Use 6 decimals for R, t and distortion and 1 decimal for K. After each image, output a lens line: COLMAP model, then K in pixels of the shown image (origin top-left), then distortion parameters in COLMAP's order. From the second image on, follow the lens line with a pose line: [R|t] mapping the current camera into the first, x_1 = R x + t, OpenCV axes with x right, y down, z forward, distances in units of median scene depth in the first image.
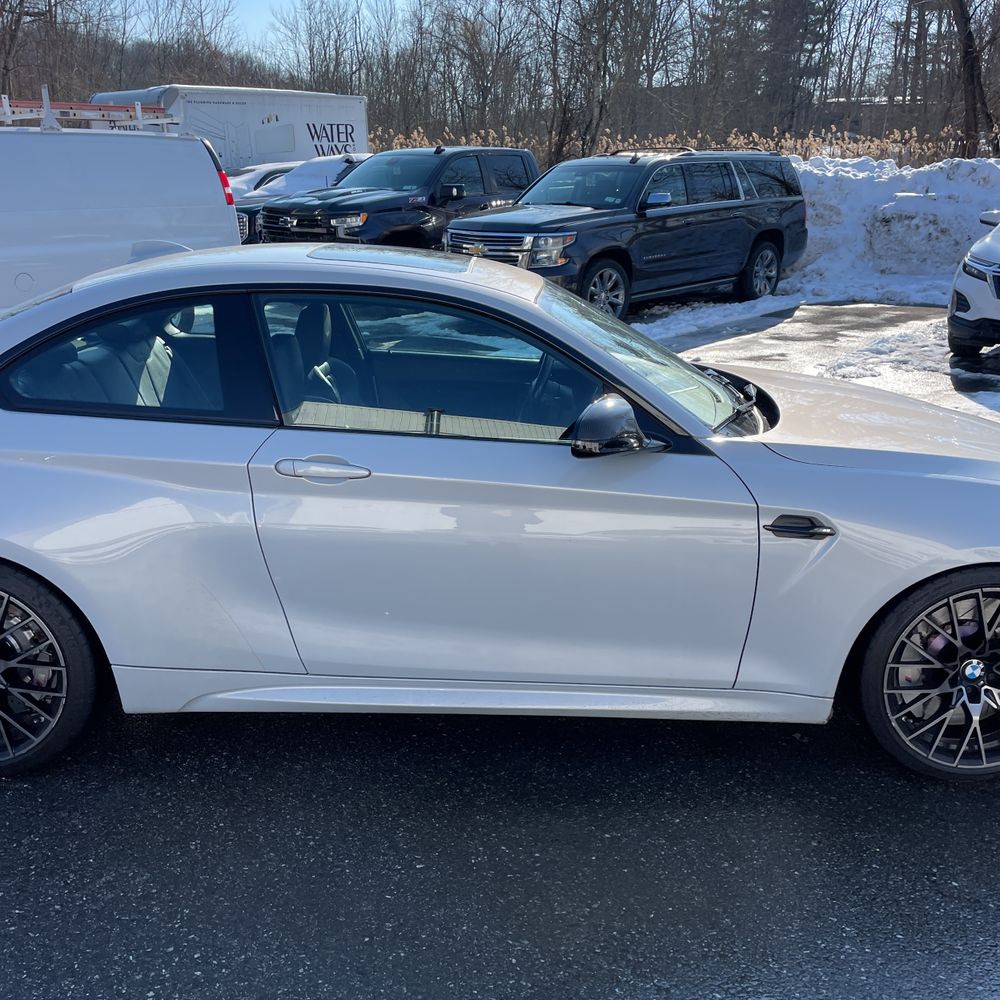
lens RADIAL K [[991.6, 0, 504.4], [0, 991.6, 511.2], [0, 0, 1]] dist [0.087213, -0.102356]
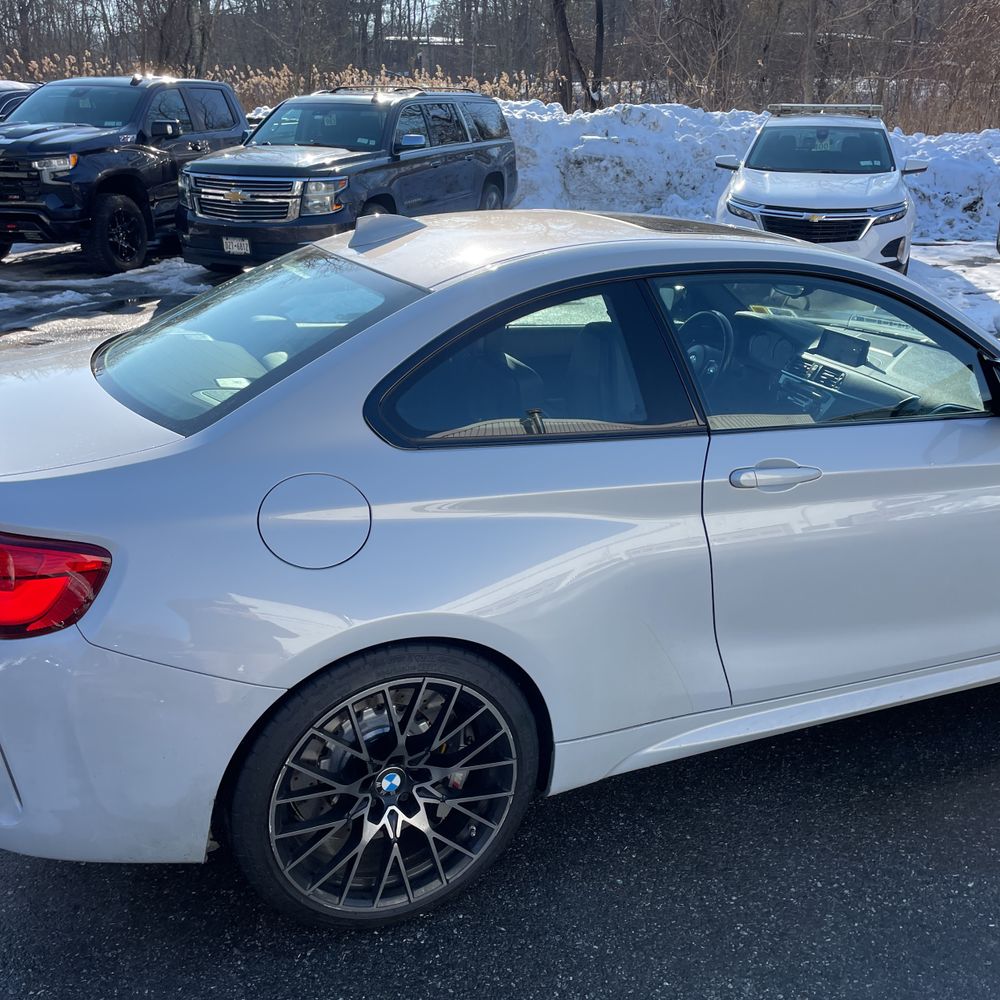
lens RADIAL K [[991.1, 0, 504.3], [0, 991.1, 494.9], [0, 0, 1]] dist [0.087861, -0.110601]
pose [[0.918841, -0.129775, 0.372679, -0.158492], [0.113585, 0.991388, 0.065180, -0.023747], [-0.377928, -0.017559, 0.925668, 0.059768]]
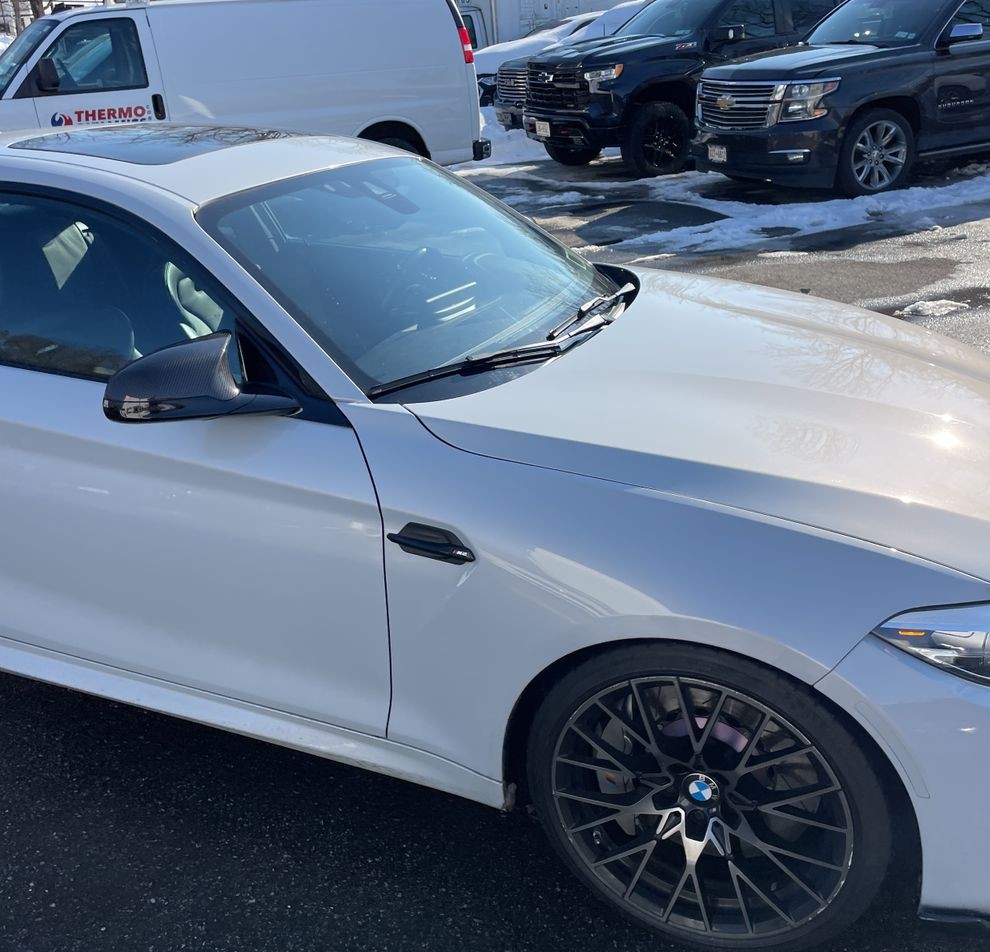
lens RADIAL K [[988.0, 0, 492.4], [0, 988.0, 442.3], [0, 0, 1]] dist [0.105949, -0.147271]
pose [[0.922944, 0.102534, -0.371027, 0.128033], [-0.074065, 0.993164, 0.090224, -0.026351], [0.377742, -0.055792, 0.924229, 0.082048]]
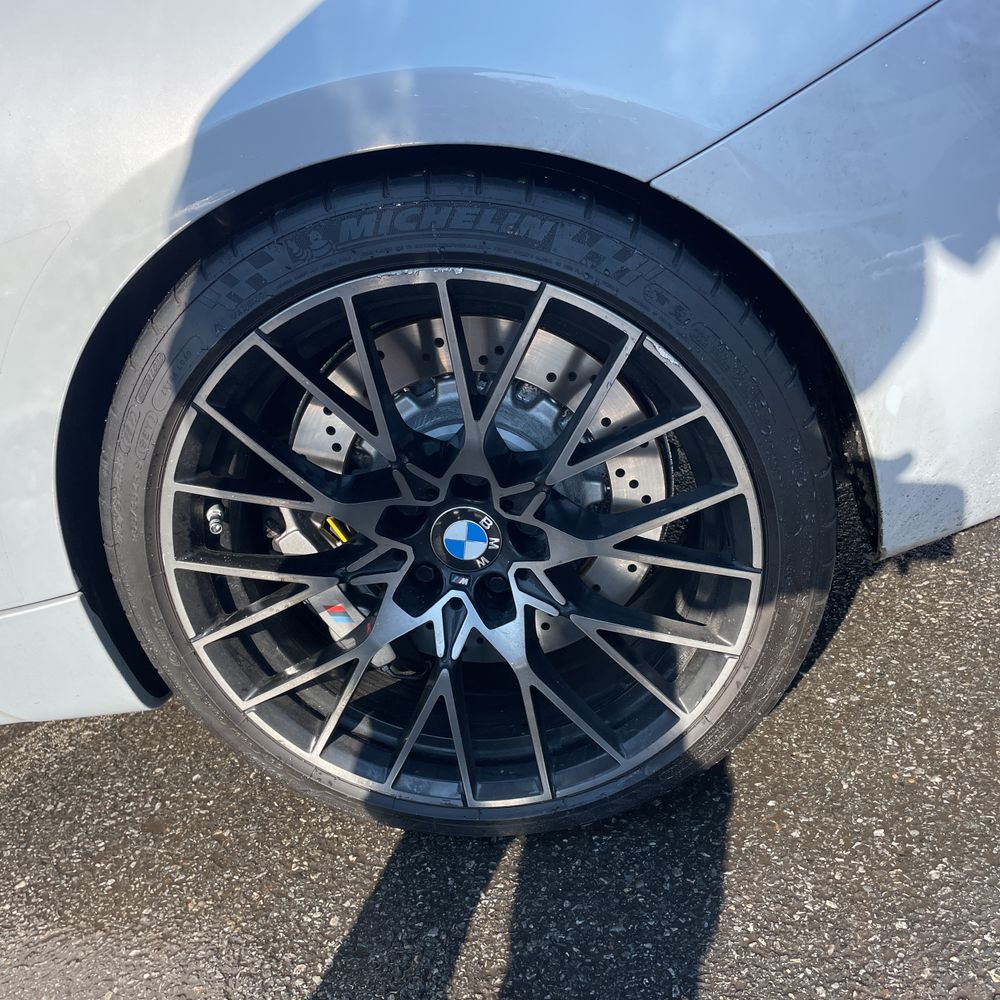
lens RADIAL K [[991.2, 0, 514.8], [0, 991.2, 503.4], [0, 0, 1]] dist [0.096619, -0.119965]
pose [[0.995793, 0.071412, -0.057417, -0.110540], [-0.061257, 0.984812, 0.162458, 0.019126], [0.068147, -0.158258, 0.985043, 0.151368]]
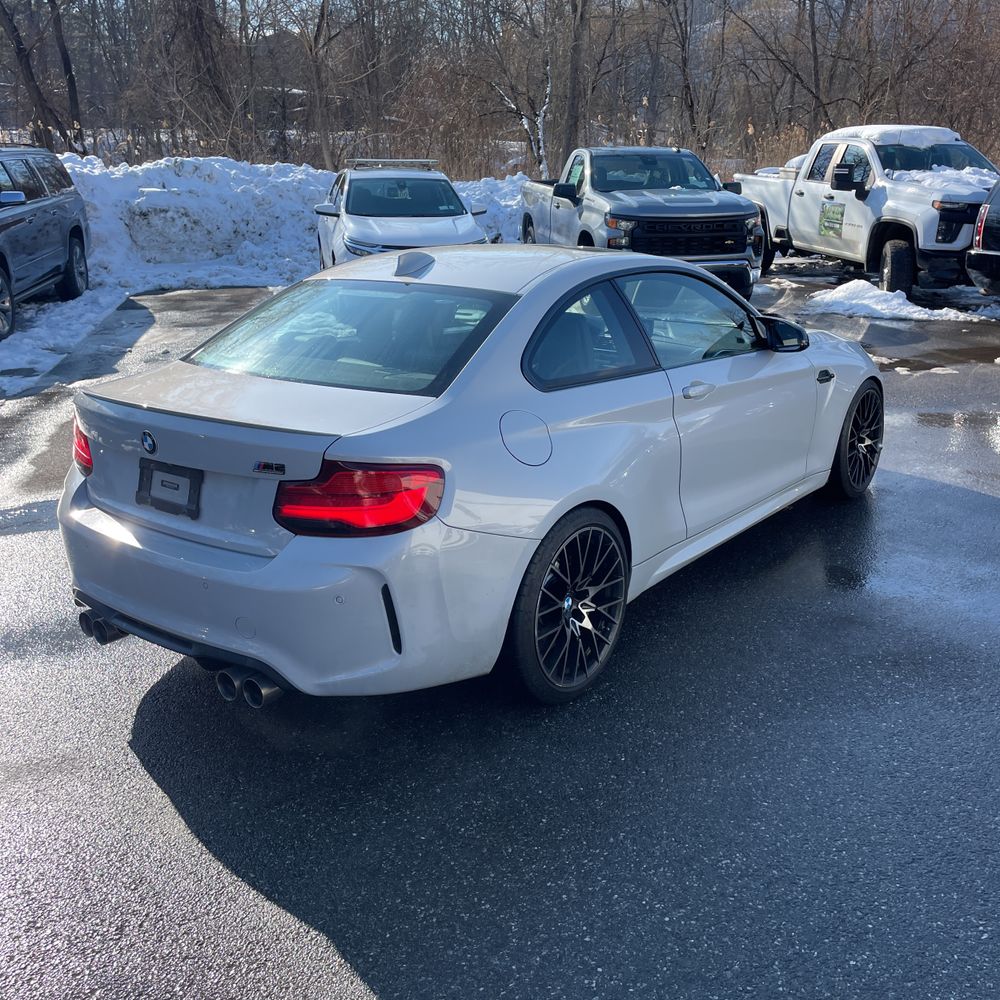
lens RADIAL K [[991.1, 0, 504.3], [0, 991.1, 494.9], [0, 0, 1]] dist [0.087861, -0.110601]
pose [[0.611391, -0.250646, 0.750585, -0.323879], [0.255407, 0.960252, 0.112619, -0.028399], [-0.748978, 0.122850, 0.651106, 0.060220]]
